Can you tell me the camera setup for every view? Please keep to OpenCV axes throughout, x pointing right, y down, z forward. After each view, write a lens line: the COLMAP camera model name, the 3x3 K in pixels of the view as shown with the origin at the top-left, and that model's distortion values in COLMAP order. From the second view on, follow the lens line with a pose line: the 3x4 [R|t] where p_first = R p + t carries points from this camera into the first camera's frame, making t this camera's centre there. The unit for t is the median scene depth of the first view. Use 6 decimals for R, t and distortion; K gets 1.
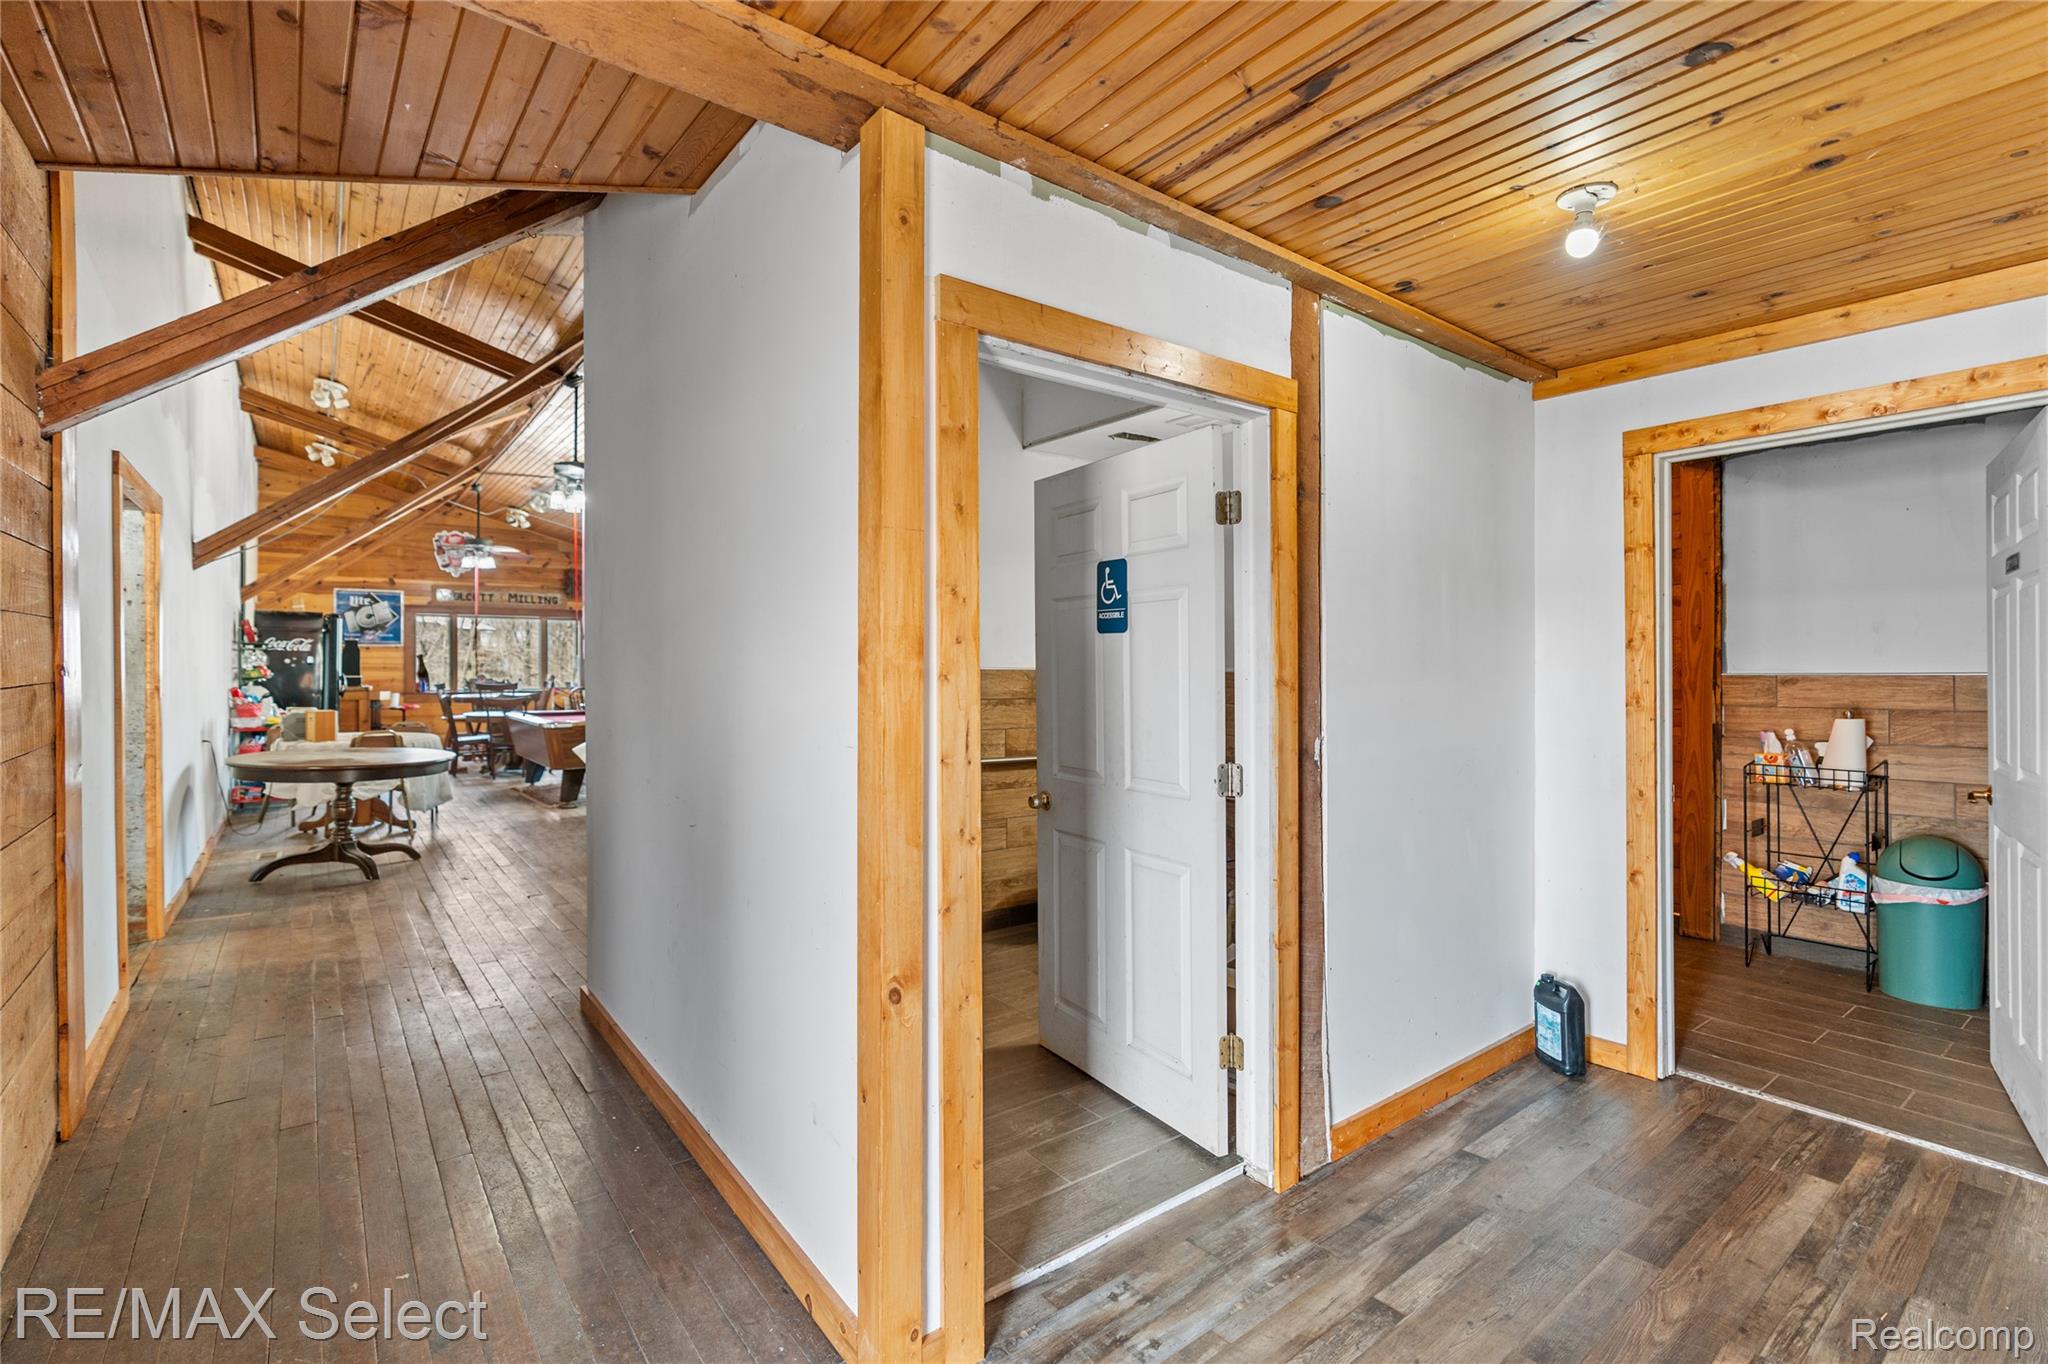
lens RADIAL K [[920.1, 0, 1020.1], [0, 920.1, 650.1], [0, 0, 1]] dist [-0.009475, 0.002948]
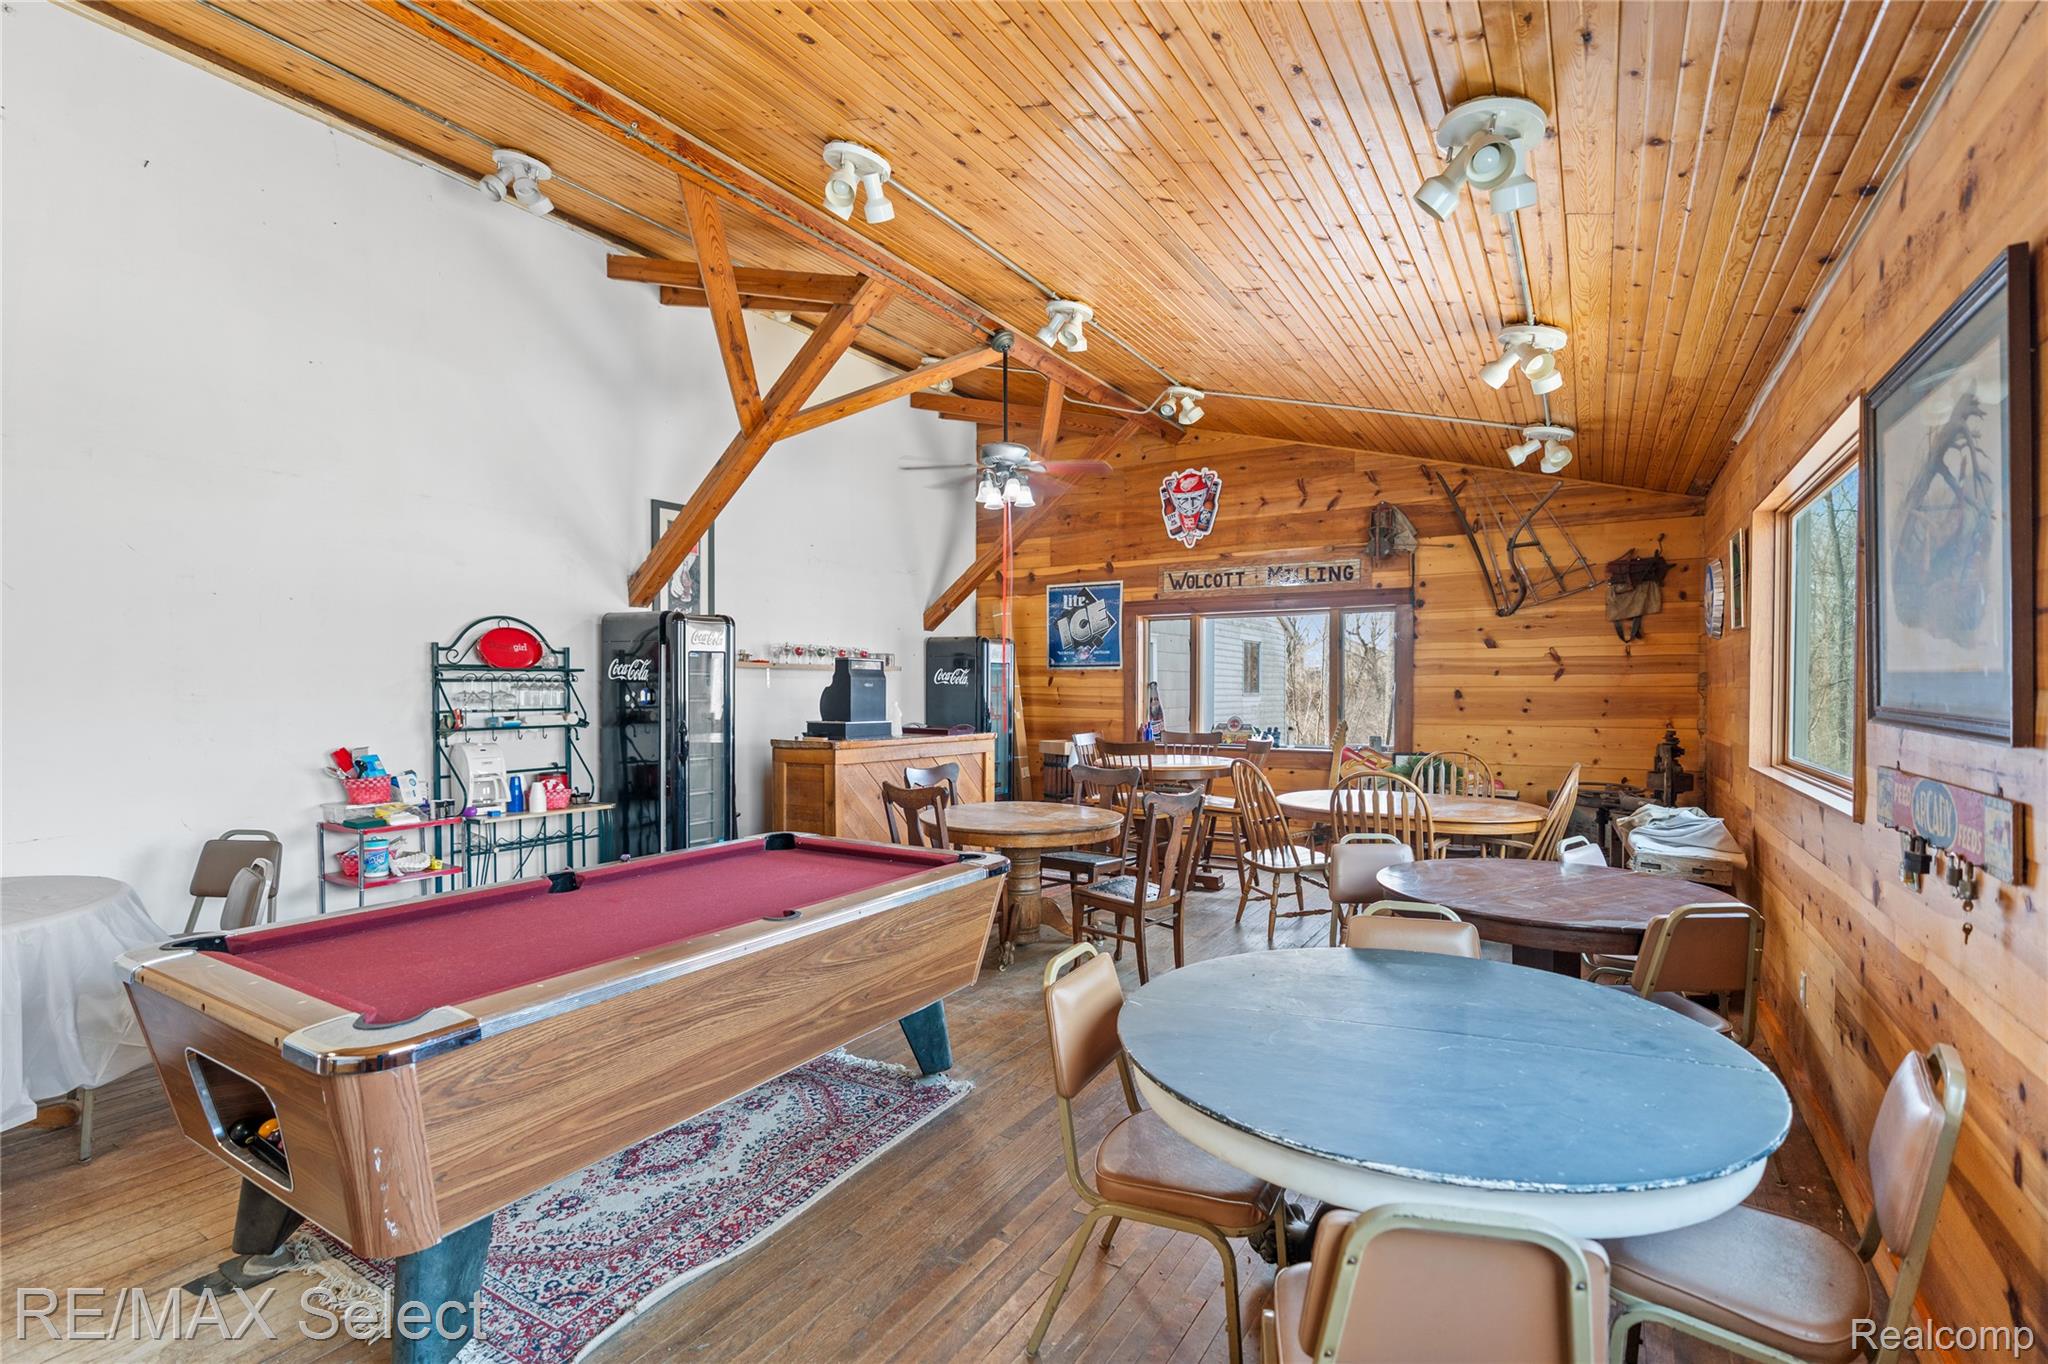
lens RADIAL K [[920.1, 0, 1034.8], [0, 920.1, 693.7], [0, 0, 1]] dist [-0.009475, 0.002948]
pose [[0.358823, 0.009676, -0.933355, -0.116381], [0.010764, 0.999837, 0.014503, 0.002744], [0.933343, -0.015251, 0.358661, 0.752730]]
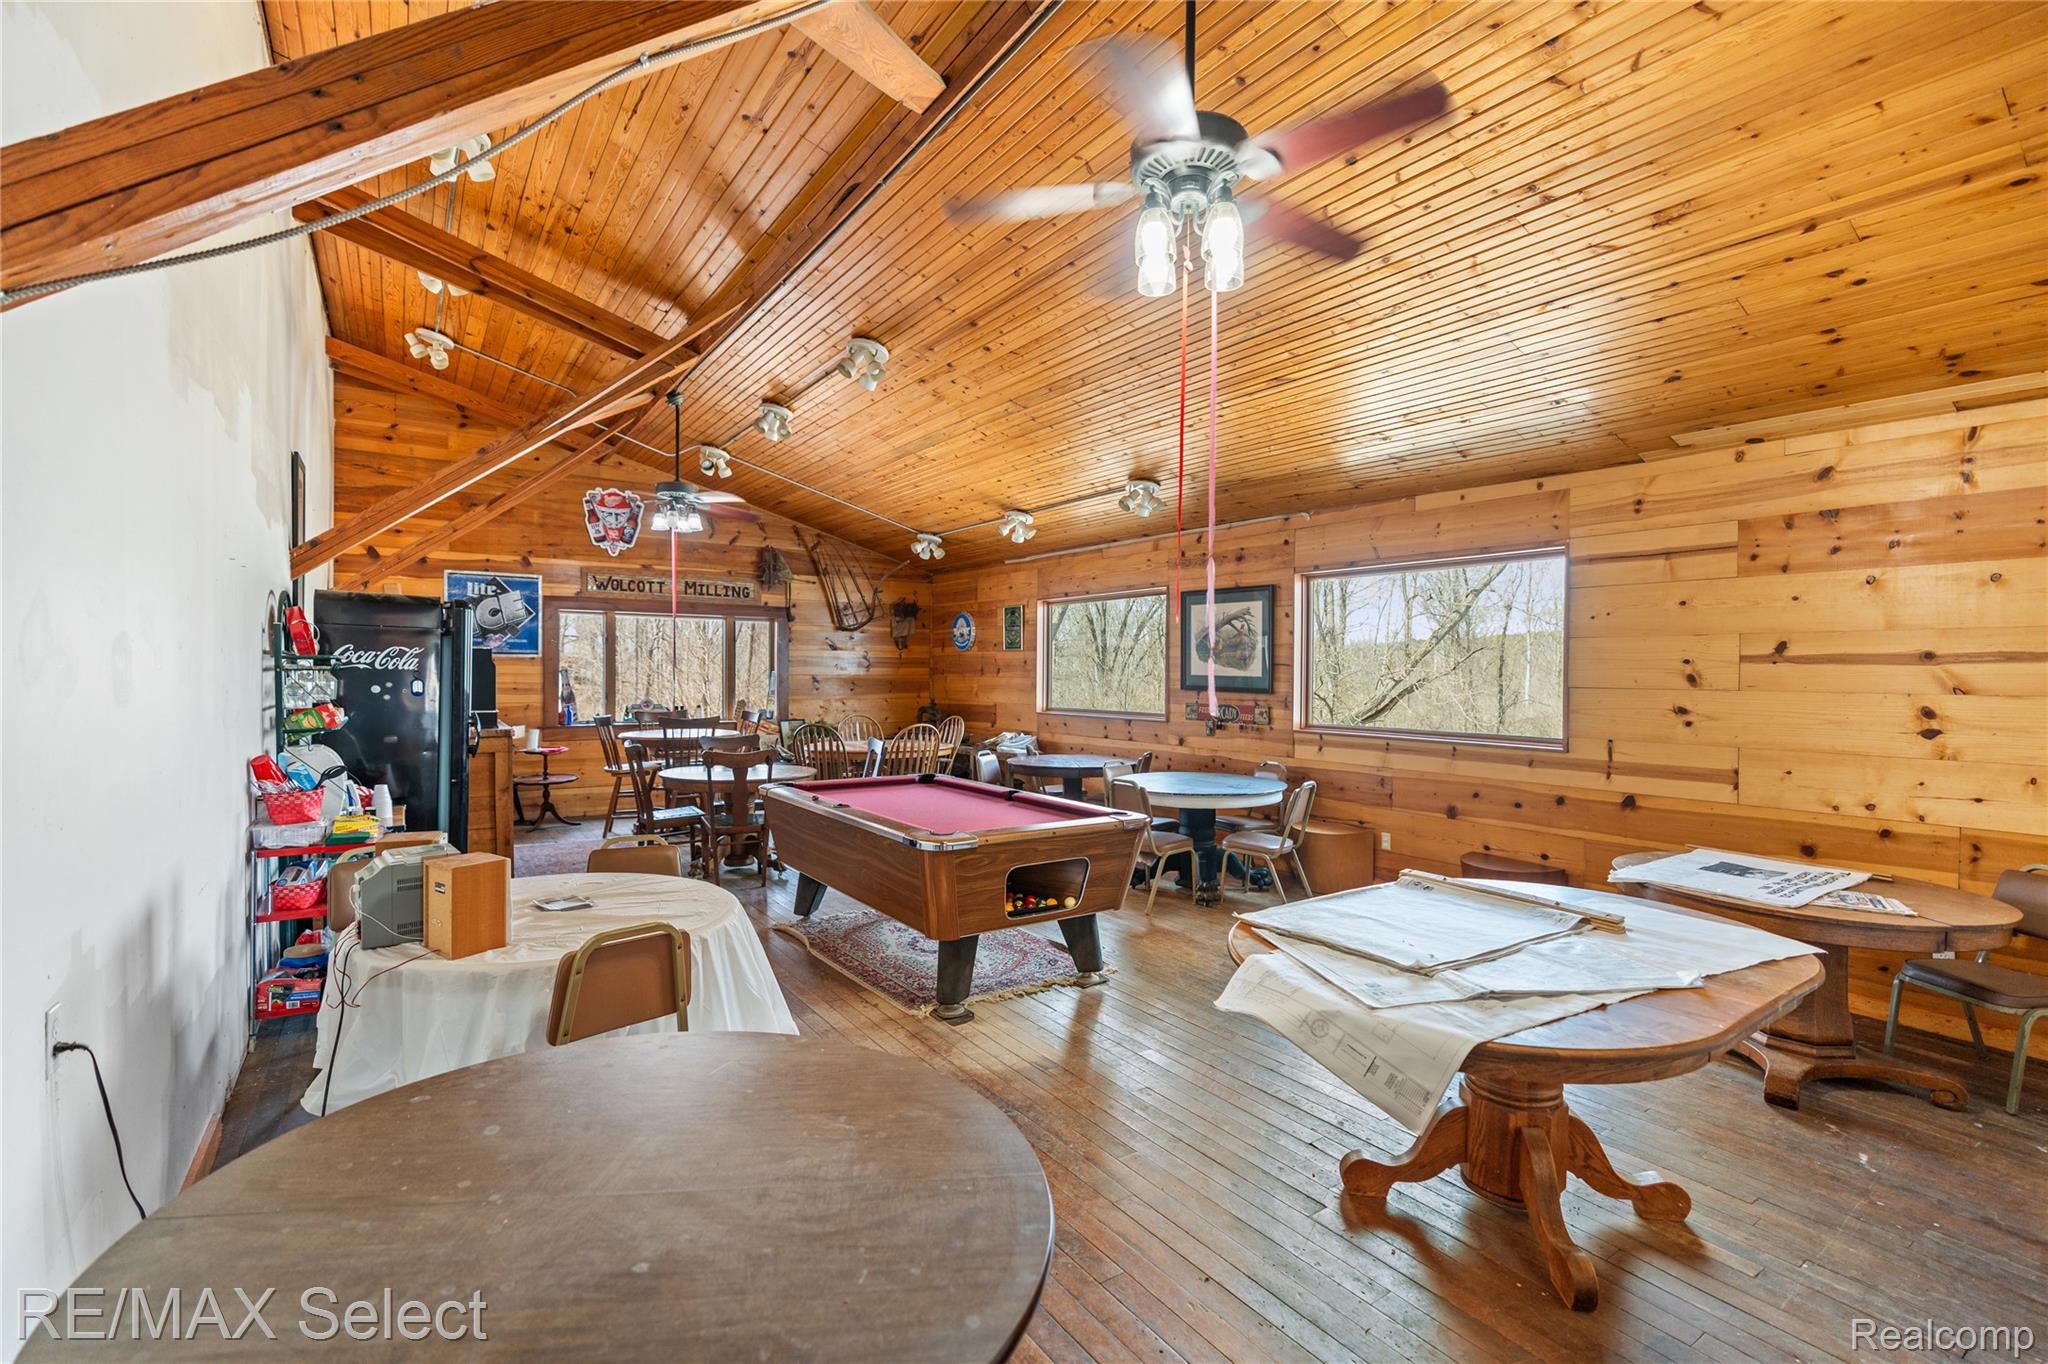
lens RADIAL K [[920.1, 0, 1013.0], [0, 920.1, 675.7], [0, 0, 1]] dist [-0.009475, 0.002948]
pose [[0.997471, 0.010568, -0.070280, -0.292400], [-0.009392, 0.999811, 0.017033, -0.005795], [0.070446, -0.016330, 0.997382, 0.367307]]
